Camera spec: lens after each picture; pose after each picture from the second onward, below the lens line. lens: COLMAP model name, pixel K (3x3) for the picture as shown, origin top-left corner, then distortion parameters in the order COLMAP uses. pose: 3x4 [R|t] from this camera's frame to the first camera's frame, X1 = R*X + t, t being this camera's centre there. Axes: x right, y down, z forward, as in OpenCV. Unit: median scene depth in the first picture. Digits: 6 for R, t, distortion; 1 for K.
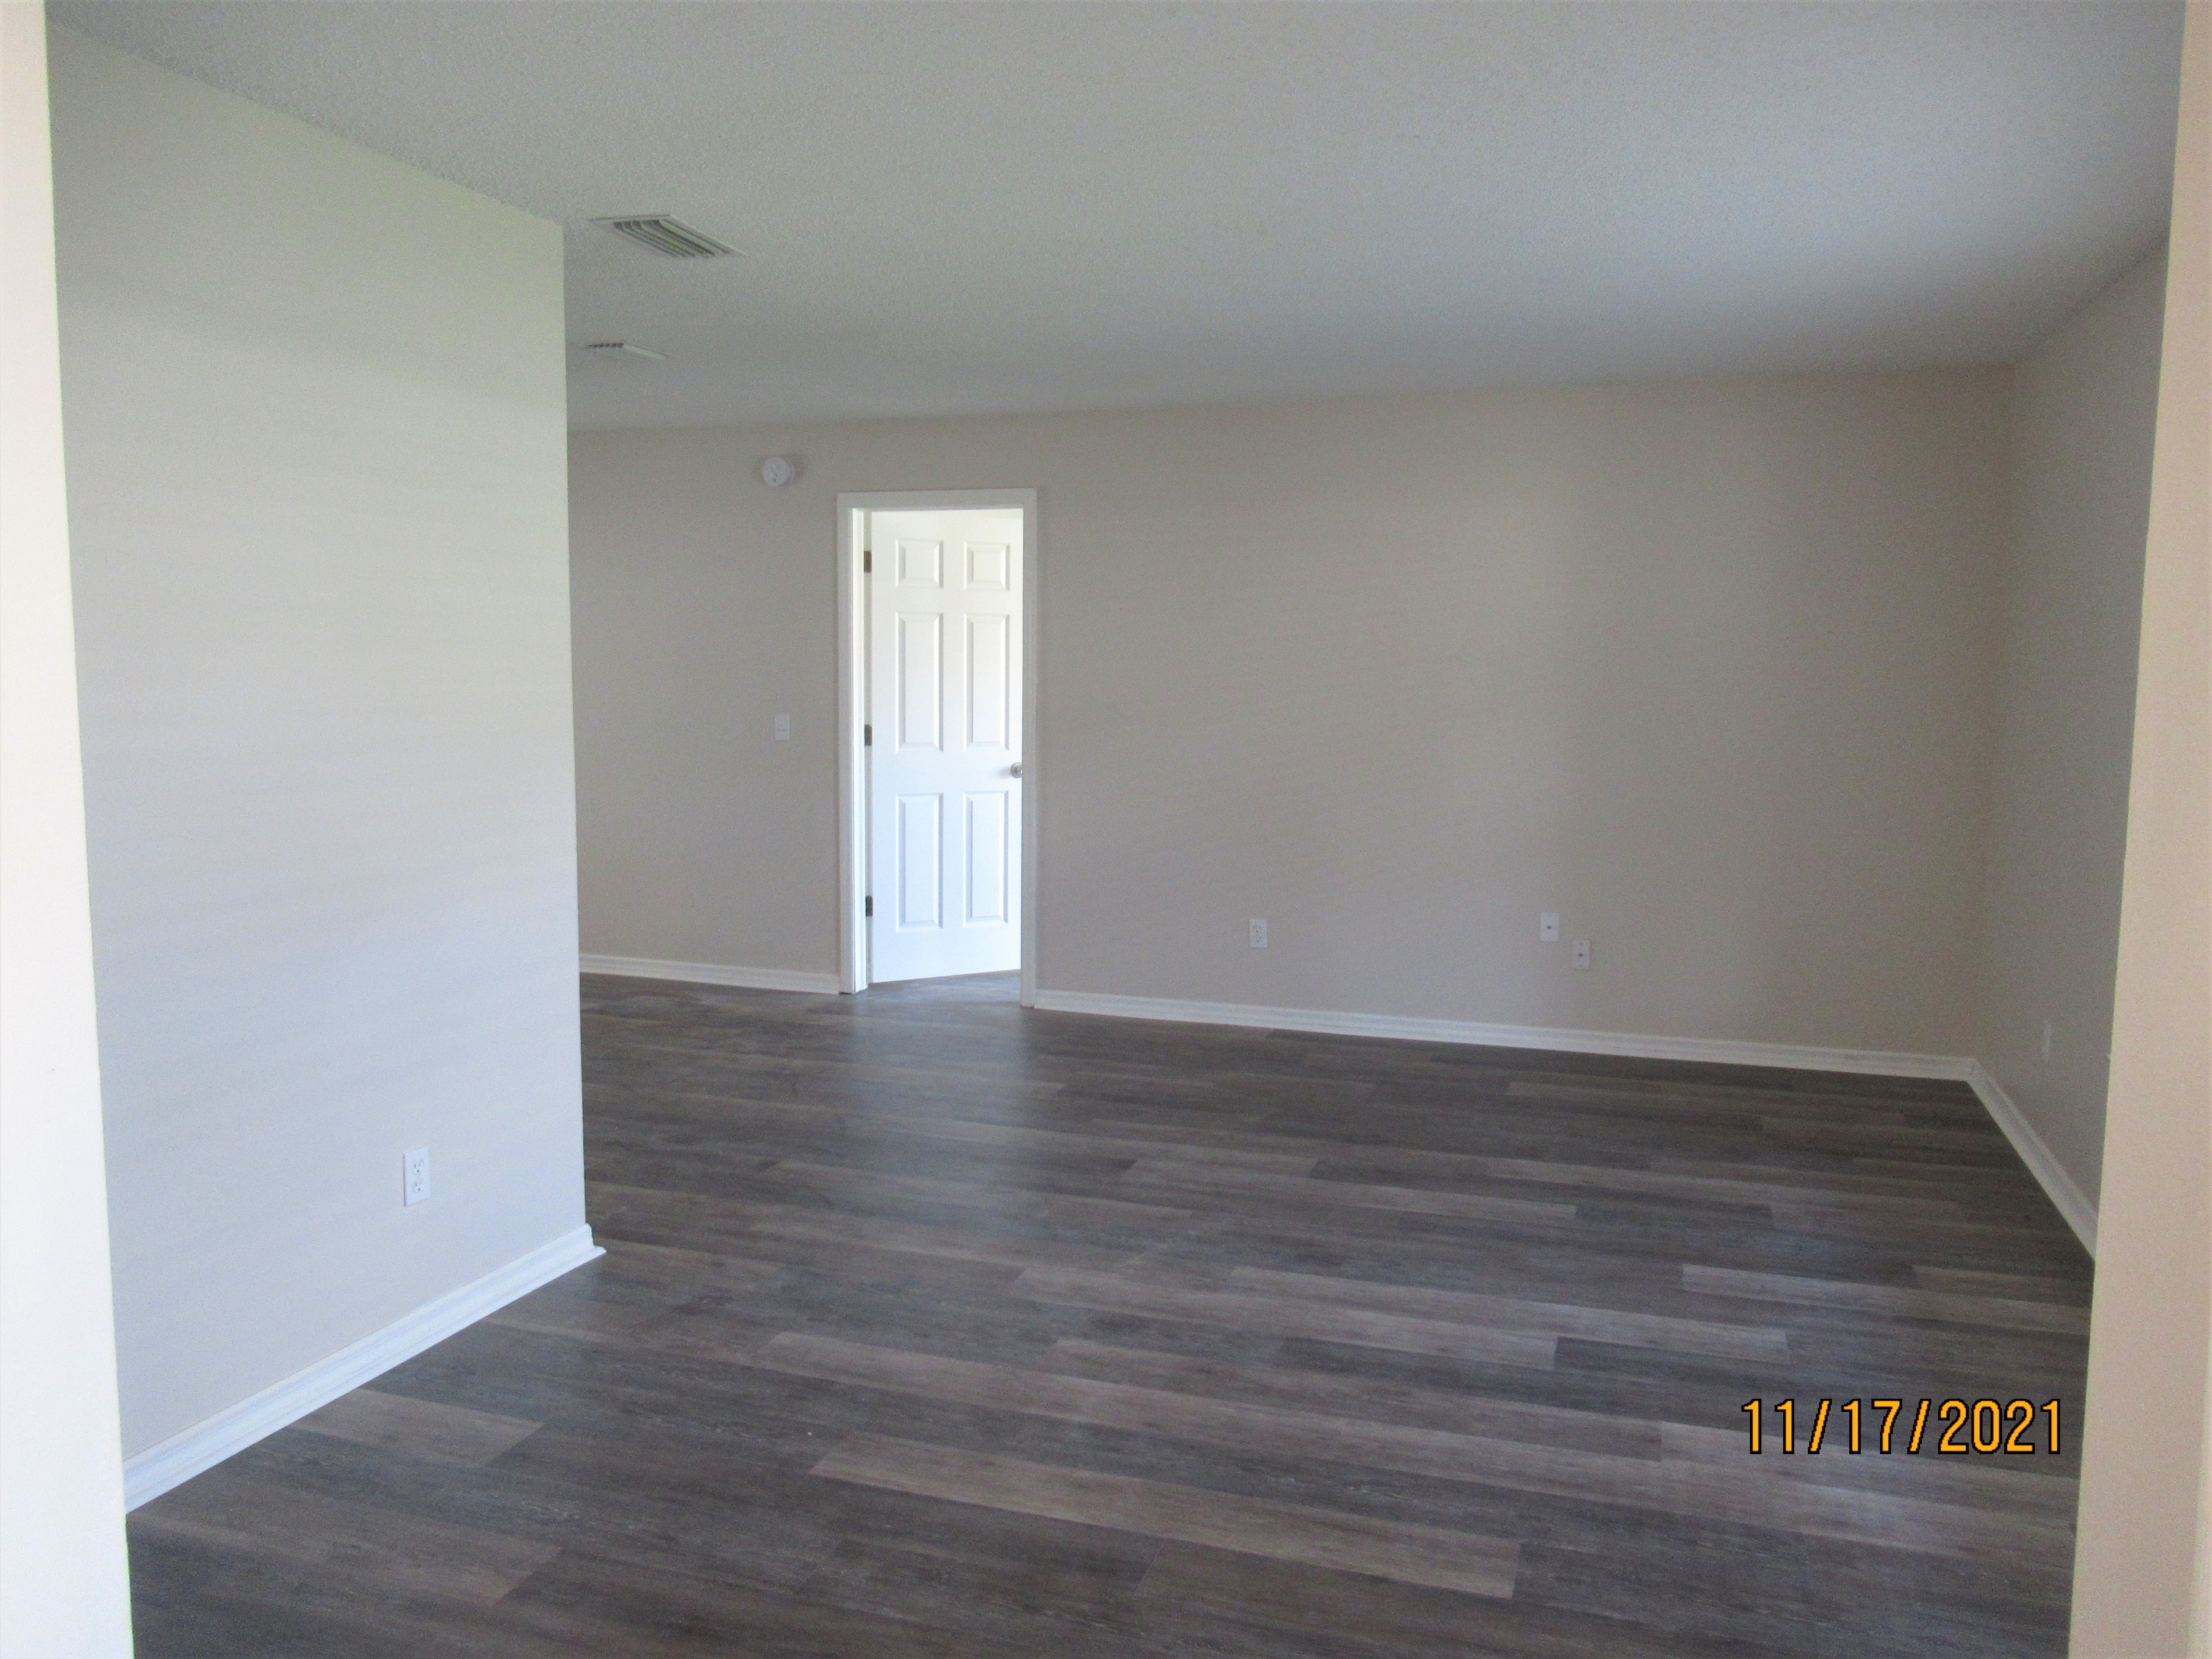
lens RADIAL K [[1670.9, 0, 1105.1], [0, 1670.9, 848.6], [0, 0, 1]] dist [-0.003066, 0.003063]
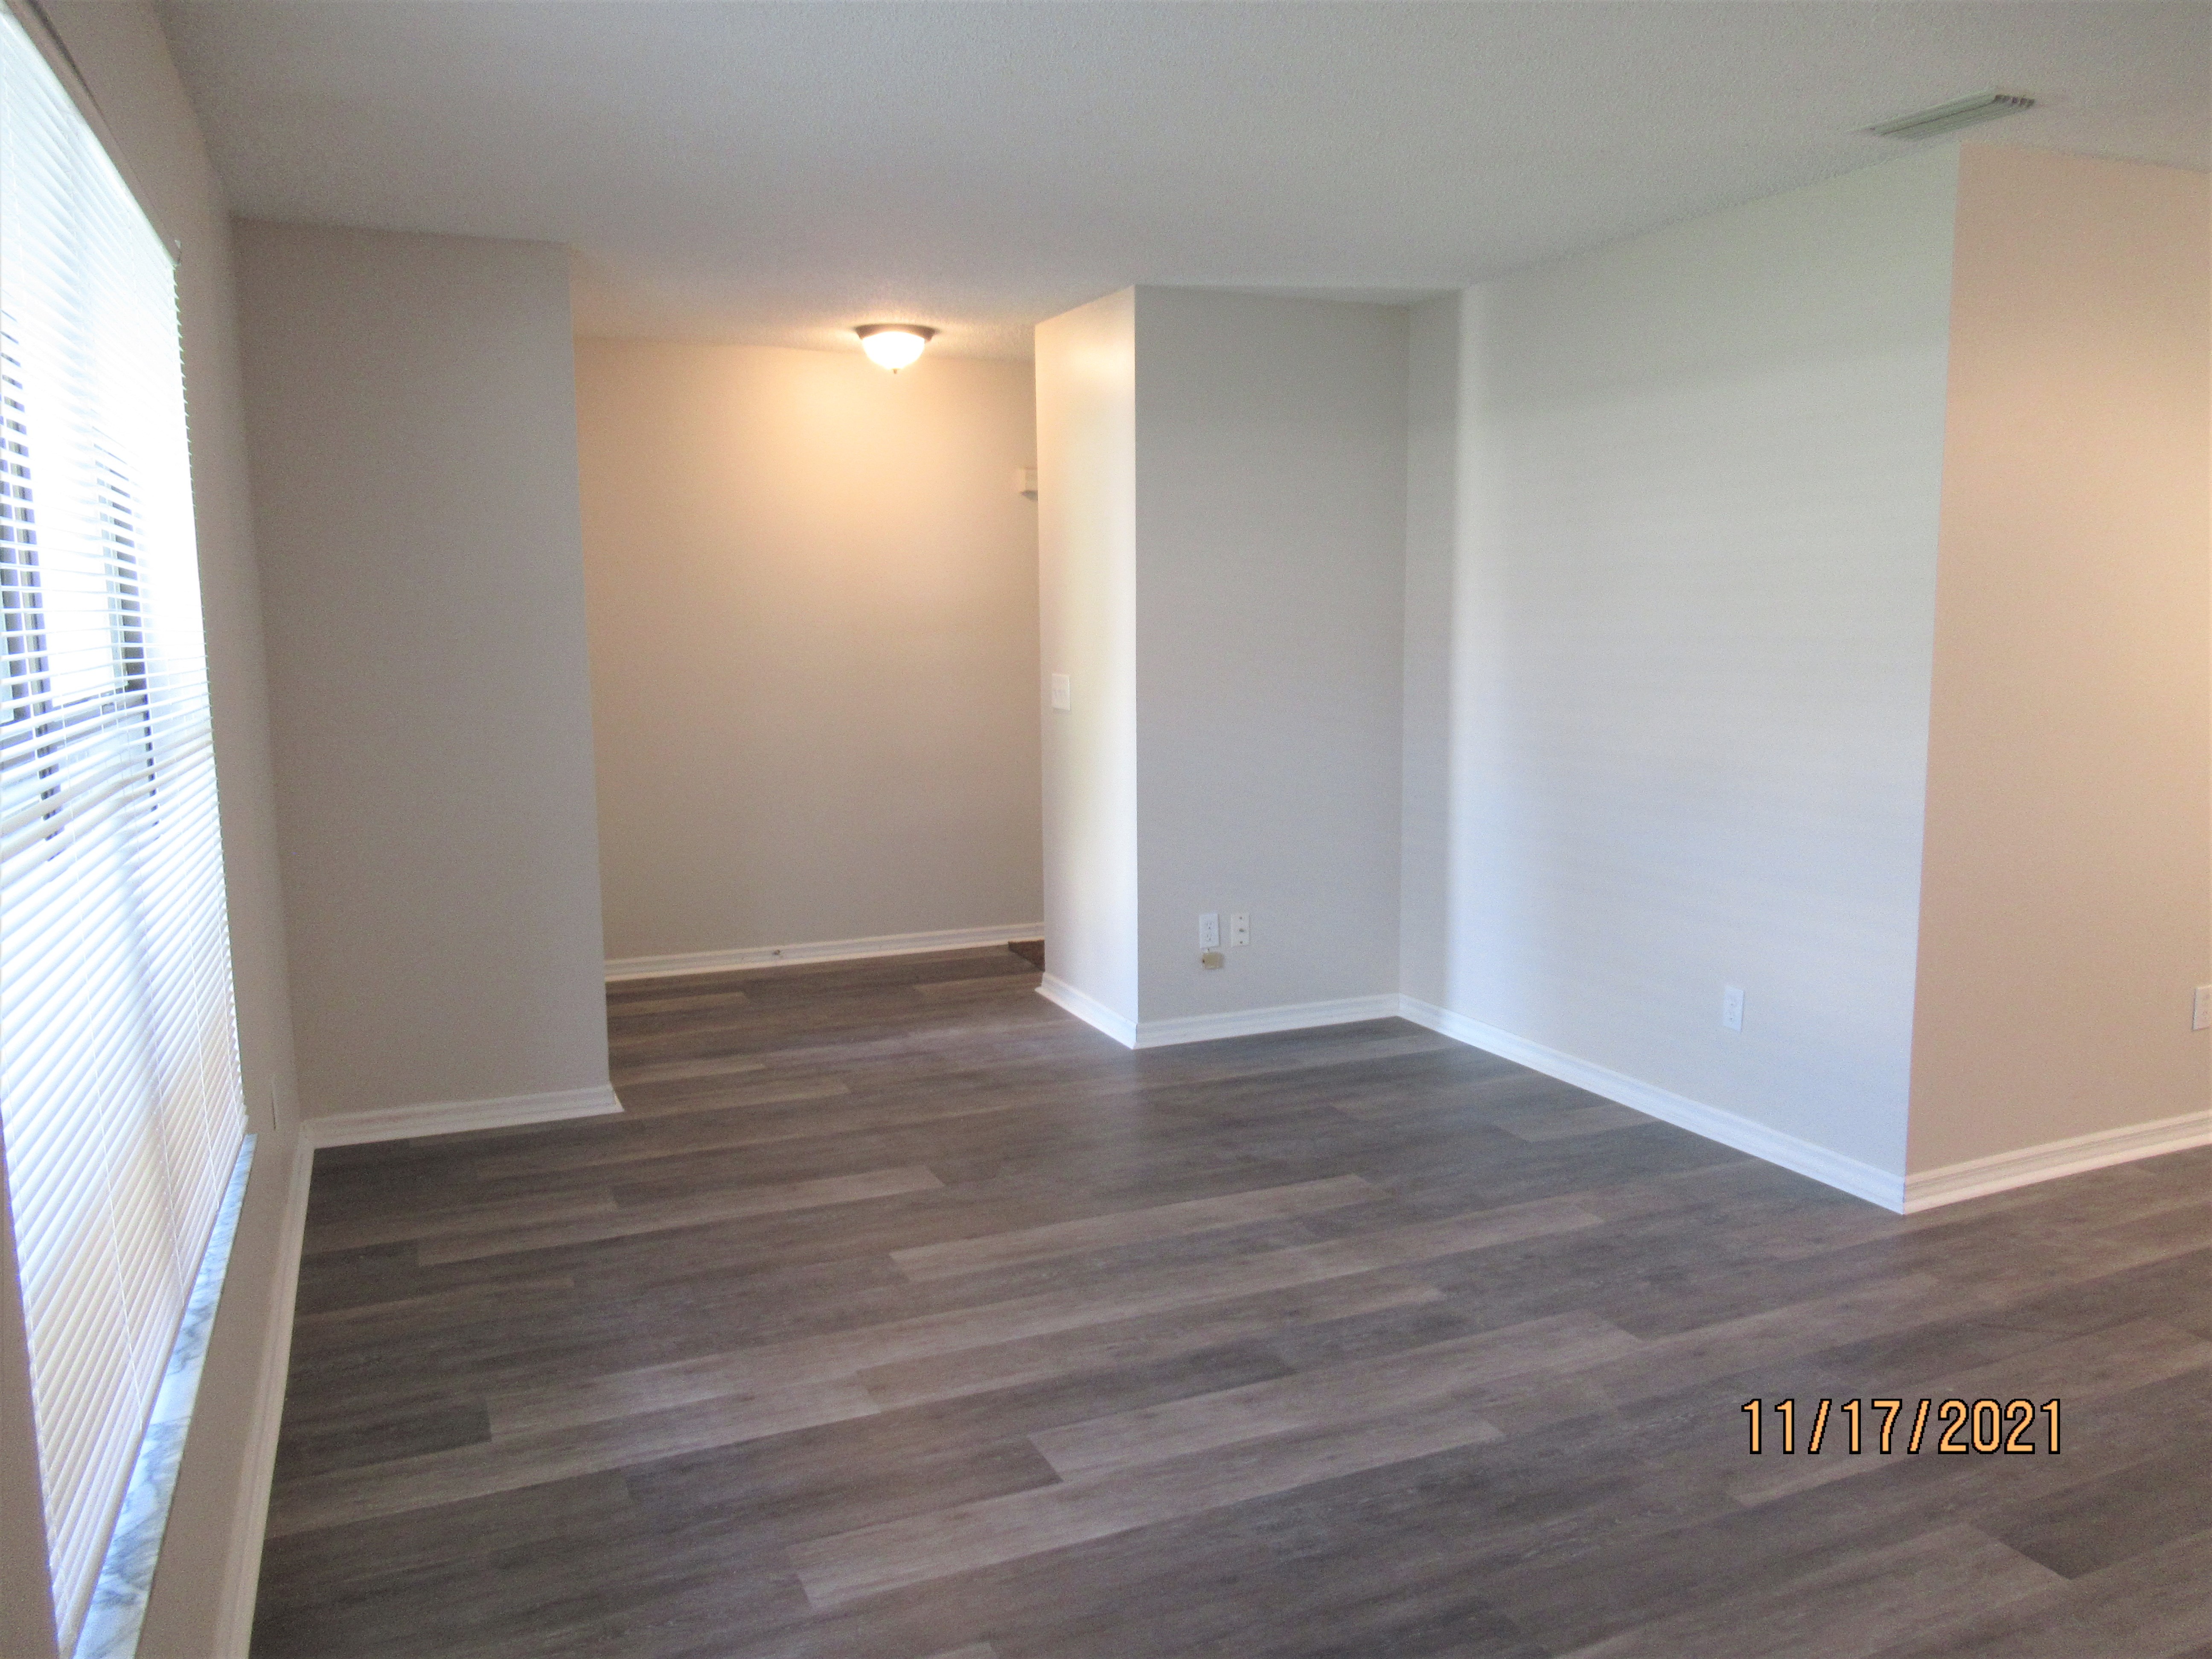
lens RADIAL K [[1670.9, 0, 1105.1], [0, 1670.9, 848.6], [0, 0, 1]] dist [-0.003066, 0.003063]
pose [[-0.748398, 0.096810, -0.656146, 0.808789], [-0.066264, 0.973426, 0.219203, -0.177972], [0.659931, 0.207530, -0.722096, 1.662807]]
